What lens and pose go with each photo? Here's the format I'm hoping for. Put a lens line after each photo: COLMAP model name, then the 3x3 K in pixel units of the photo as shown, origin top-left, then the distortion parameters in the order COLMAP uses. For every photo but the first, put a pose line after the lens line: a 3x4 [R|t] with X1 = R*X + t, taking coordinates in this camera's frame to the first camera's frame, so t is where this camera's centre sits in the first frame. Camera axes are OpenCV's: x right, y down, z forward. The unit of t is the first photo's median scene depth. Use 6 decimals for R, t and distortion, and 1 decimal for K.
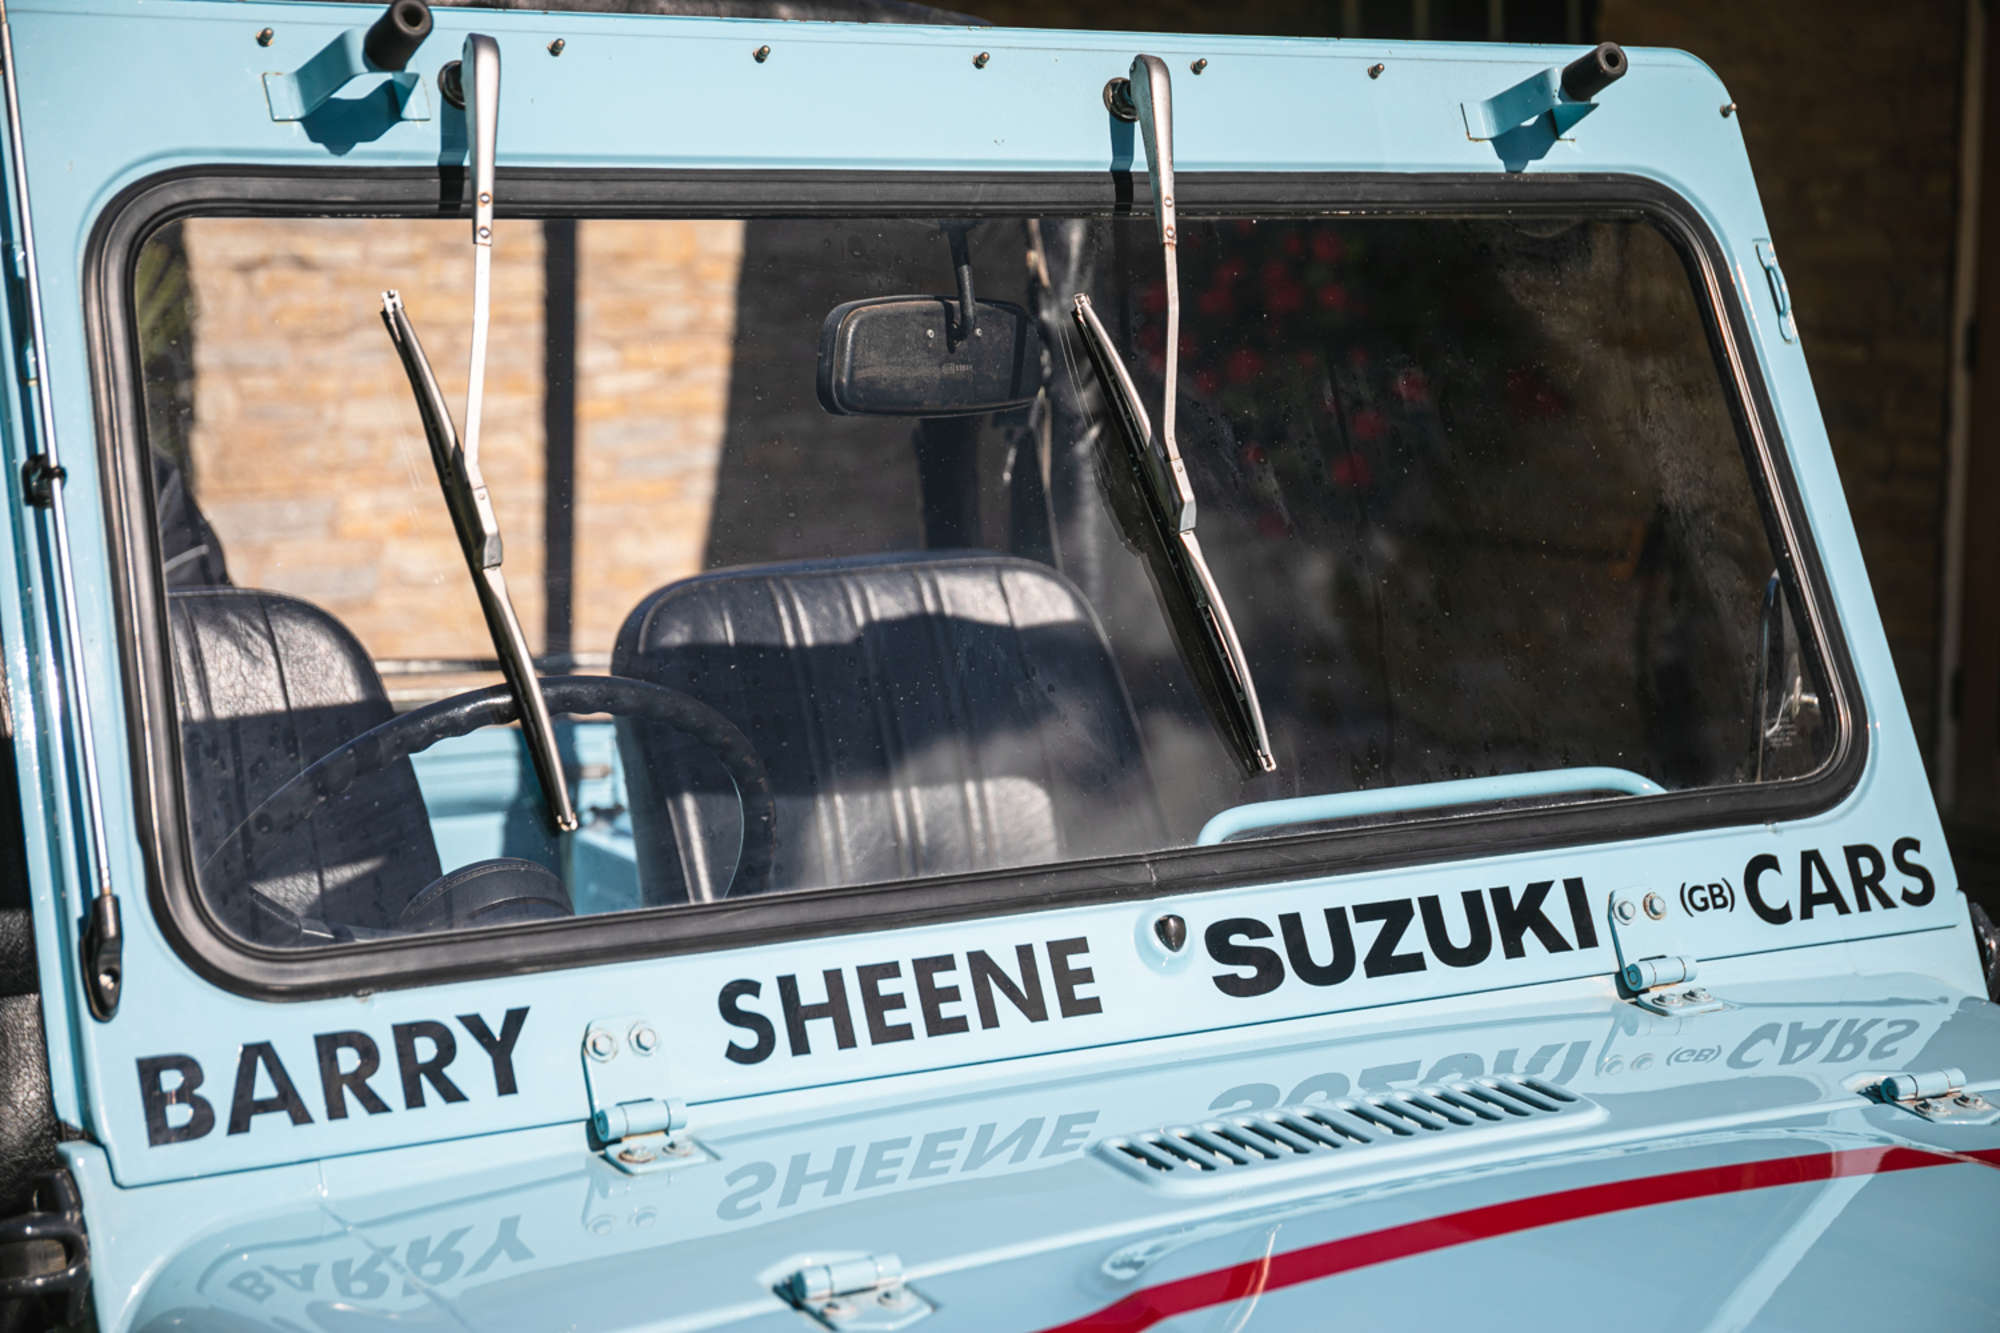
lens RADIAL K [[3789.7, 0, 997.0], [0, 3789.7, 667.8], [0, 0, 1]] dist [0.160146, 0.000000]
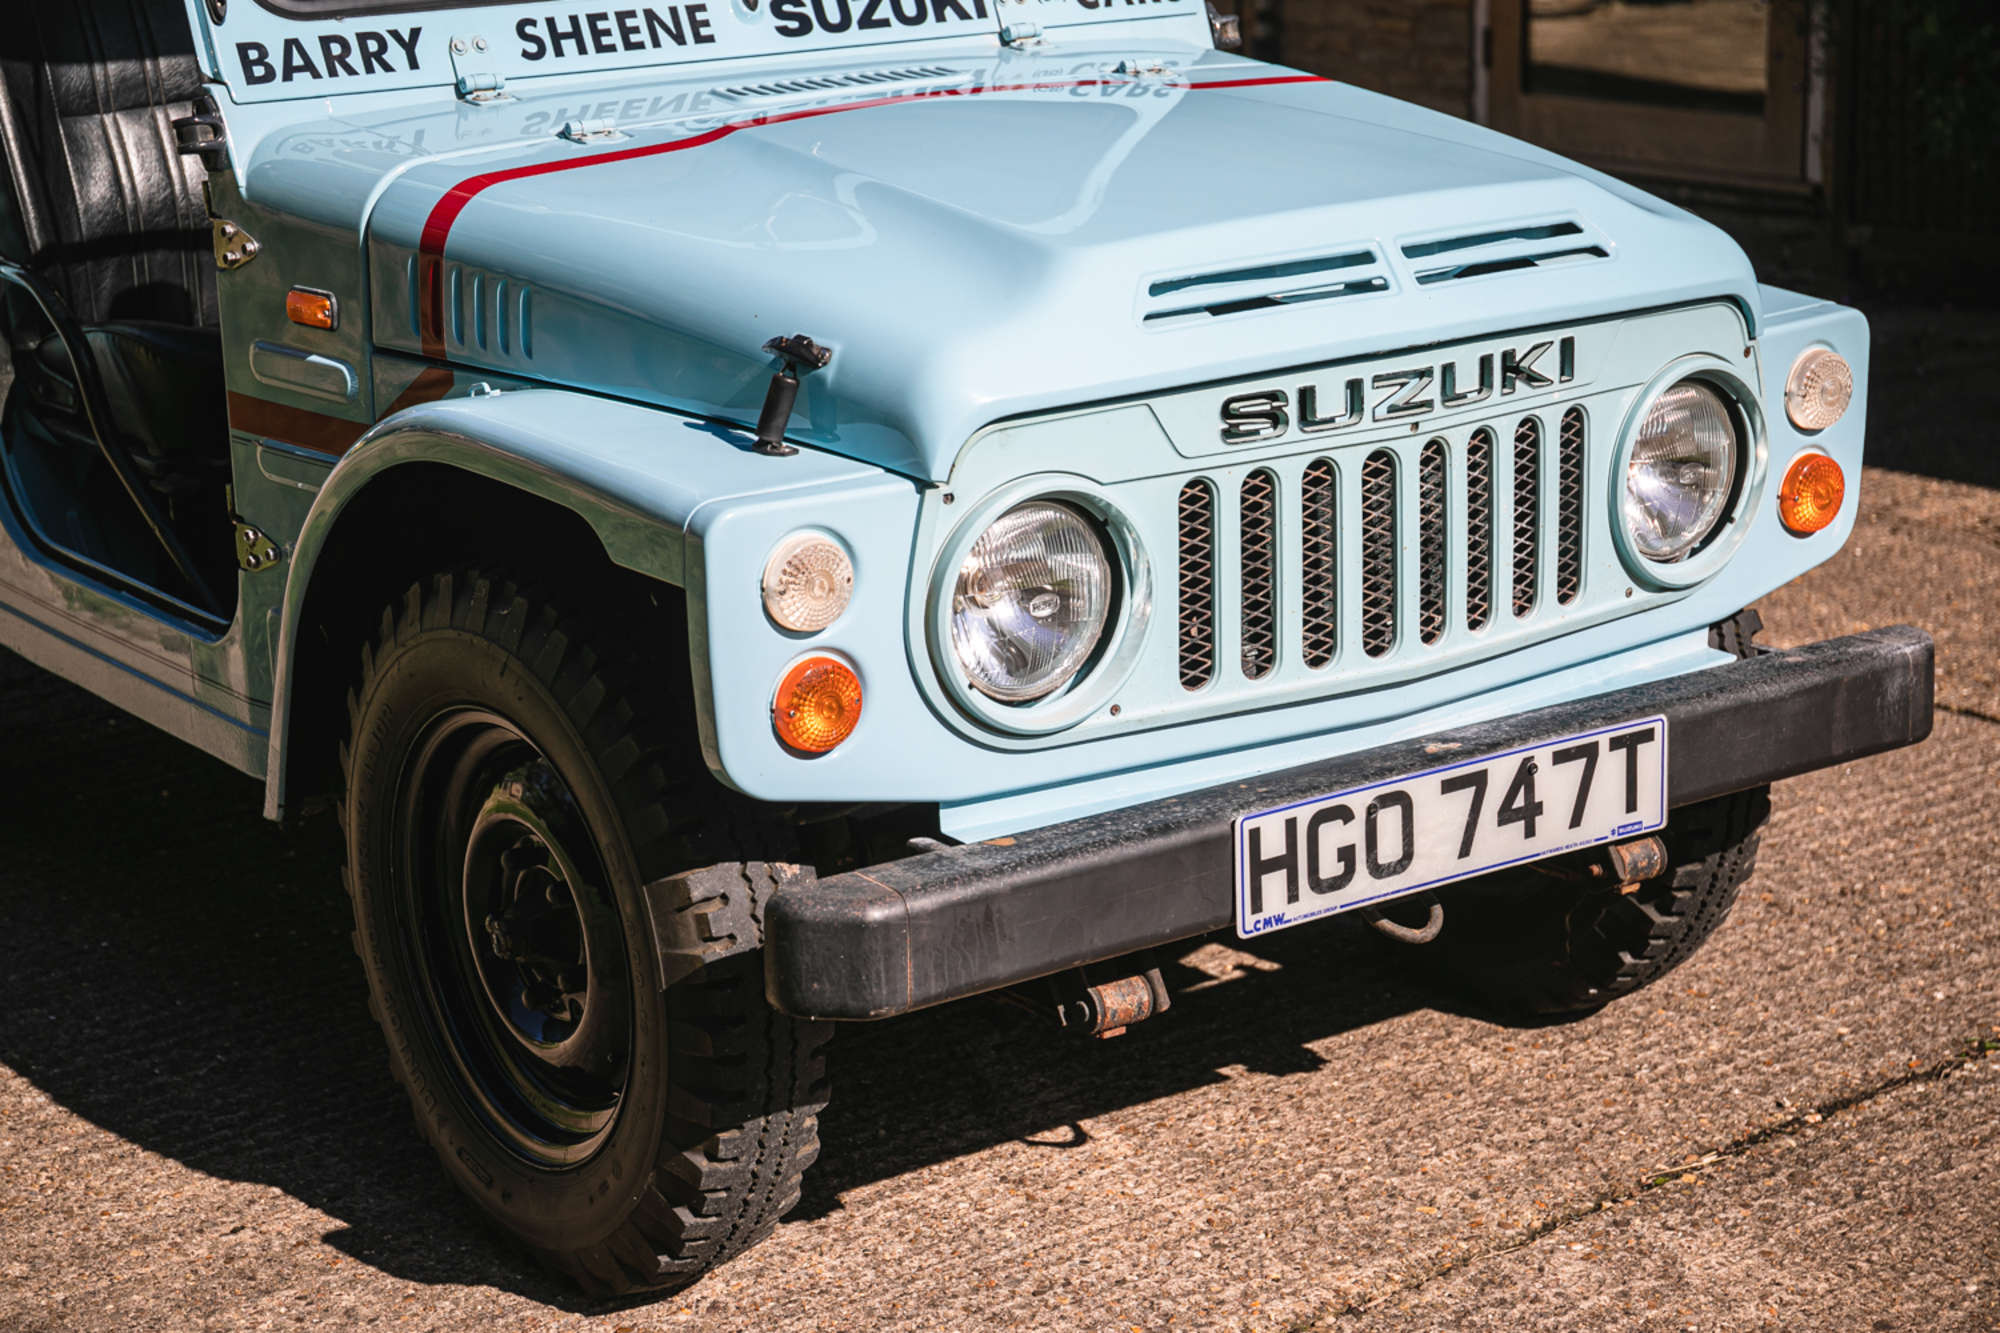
lens RADIAL K [[3981.1, 0, 1006.5], [0, 3981.1, 664.3], [0, 0, 1]] dist [0.129598, 0.000000]
pose [[0.996506, -0.049733, 0.067098, 0.024228], [0.041470, 0.991984, 0.119367, 0.176174], [-0.072496, -0.116167, 0.990580, -1.101465]]
